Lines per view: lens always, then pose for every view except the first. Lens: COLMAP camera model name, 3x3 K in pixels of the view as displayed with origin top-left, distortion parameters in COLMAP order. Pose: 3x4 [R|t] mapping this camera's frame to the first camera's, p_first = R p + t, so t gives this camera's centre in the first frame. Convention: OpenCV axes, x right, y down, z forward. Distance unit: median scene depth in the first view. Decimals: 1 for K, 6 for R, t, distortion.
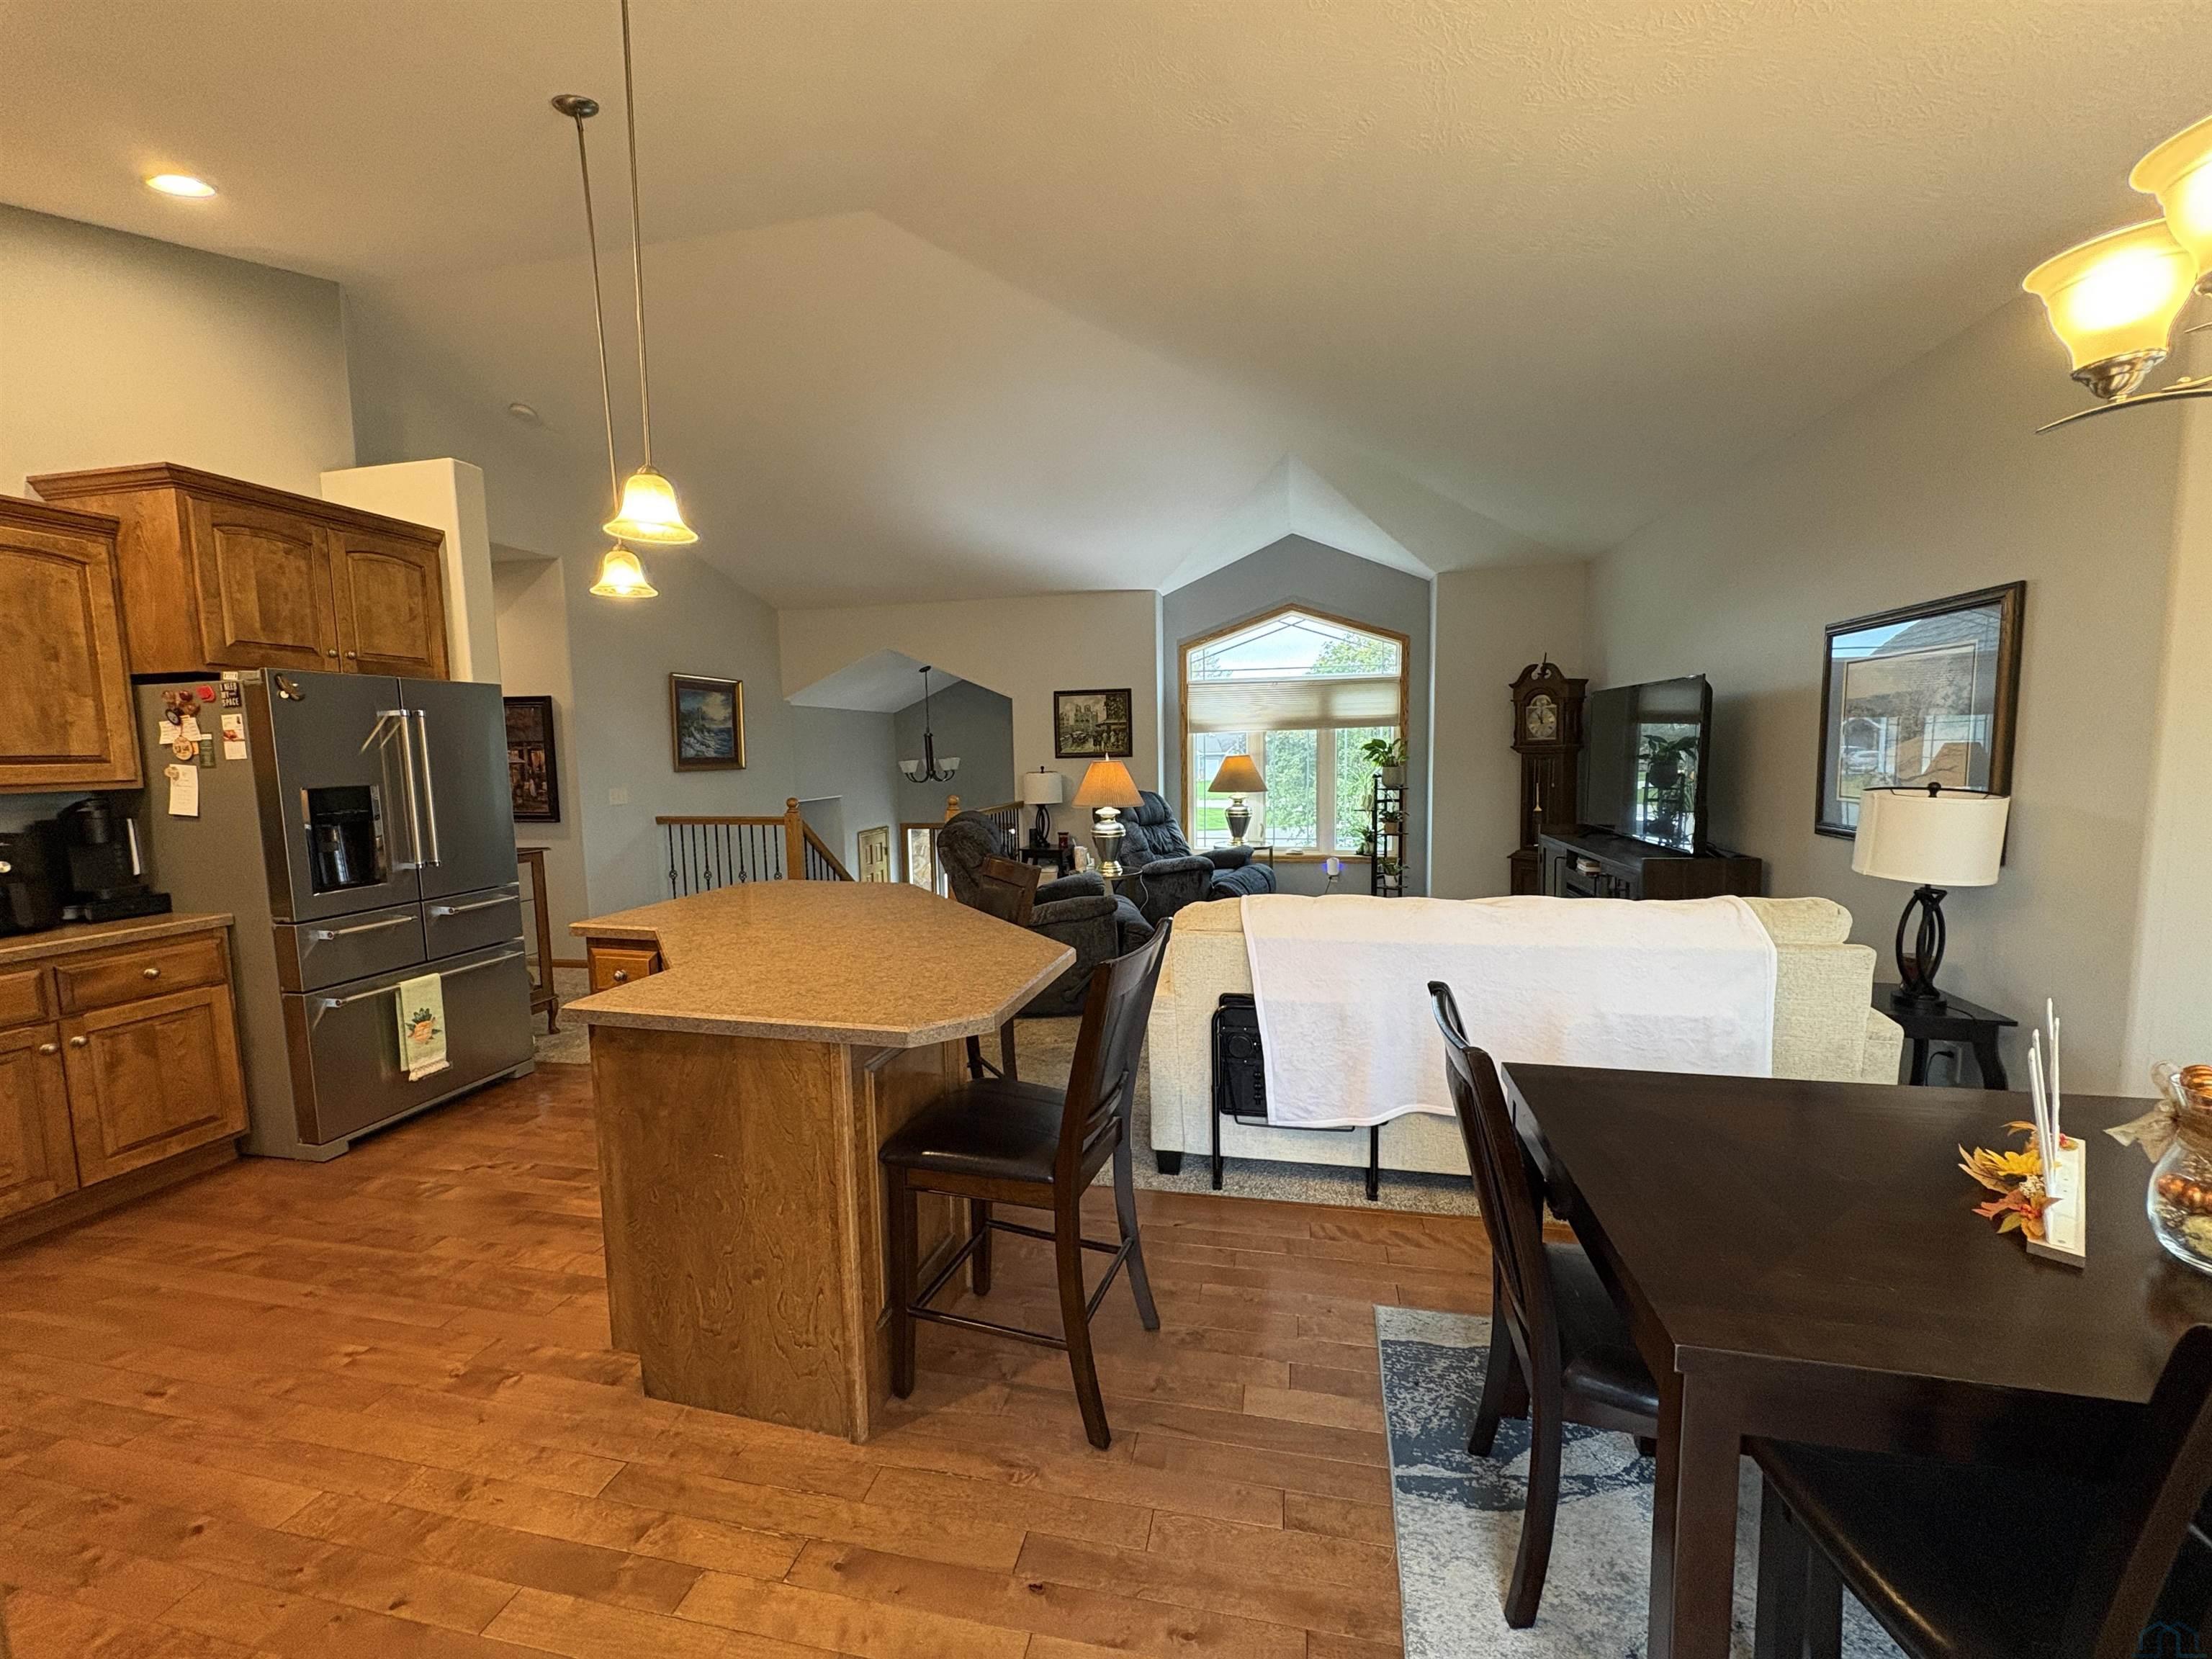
lens RADIAL K [[903.0, 0, 1106.0], [0, 903.0, 829.5], [0, 0, 1]] dist [-0.000585, -0.000044]
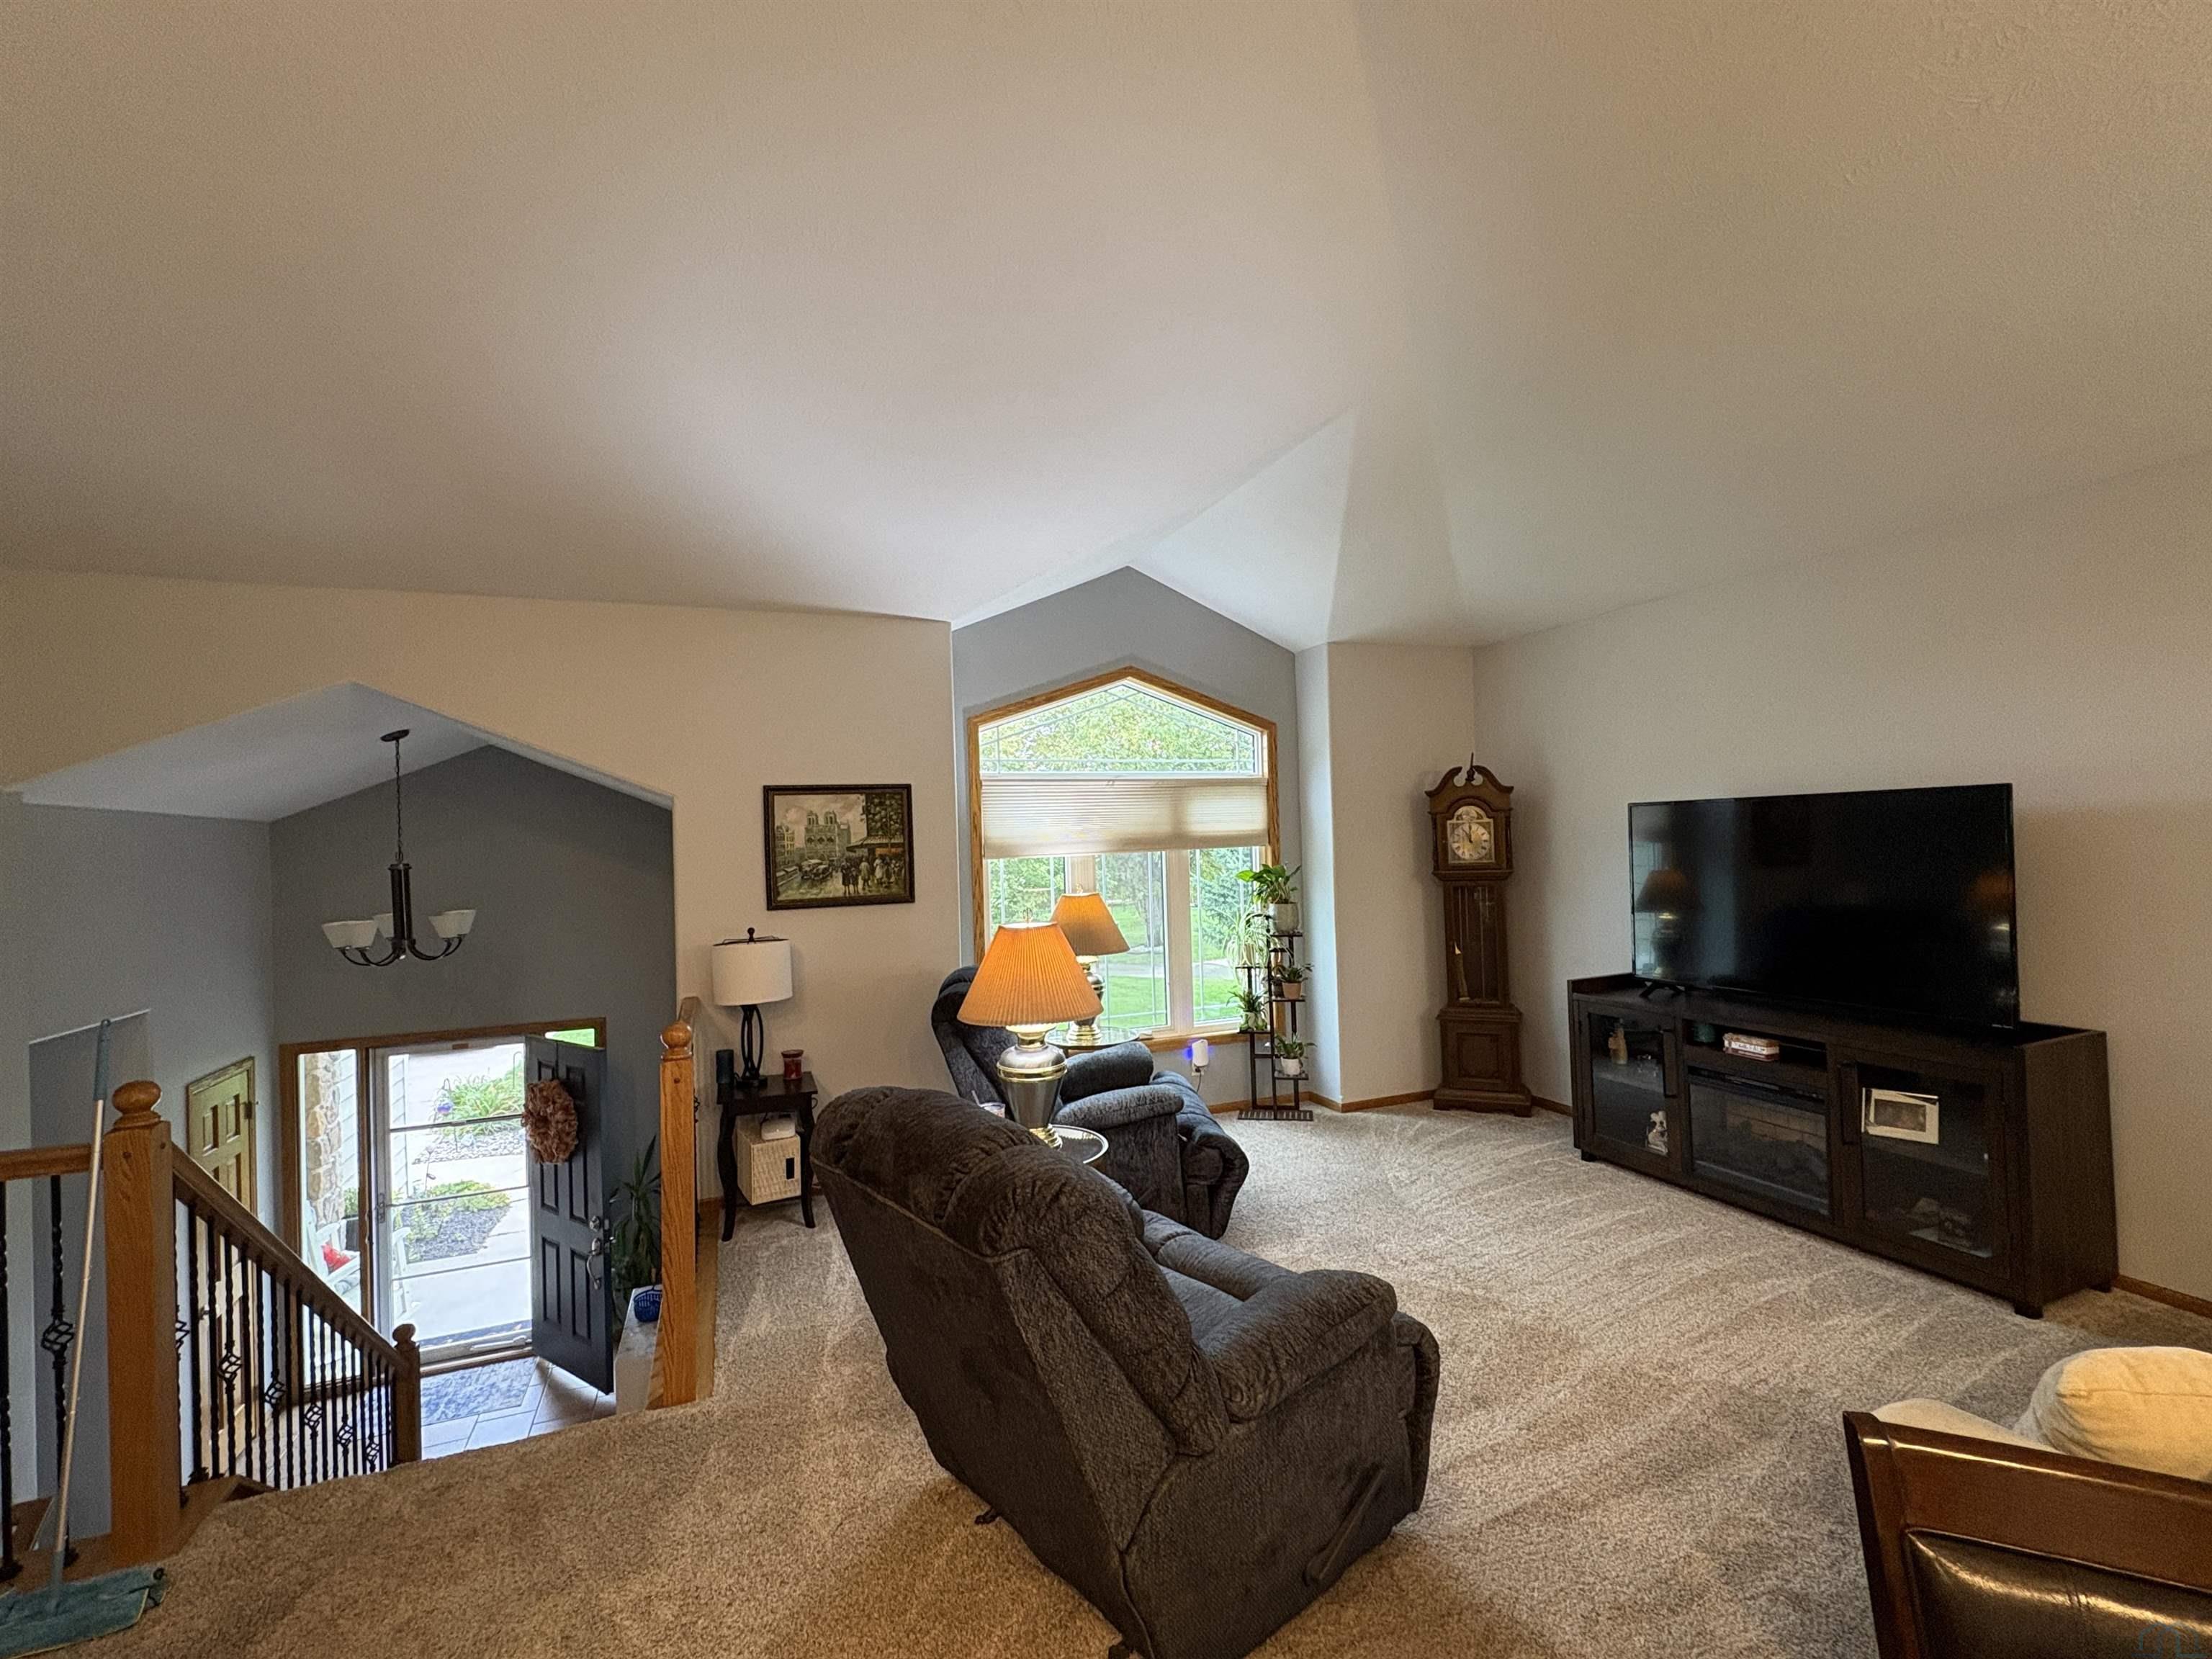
lens RADIAL K [[969.9, 0, 1106.0], [0, 969.9, 829.5], [0, 0, 1]] dist [0.003869, -0.000500]
pose [[0.828158, 0.000538, 0.560494, -0.219759], [0.064717, 0.993219, -0.096576, -0.060765], [-0.556746, 0.116254, 0.822508, 0.432247]]
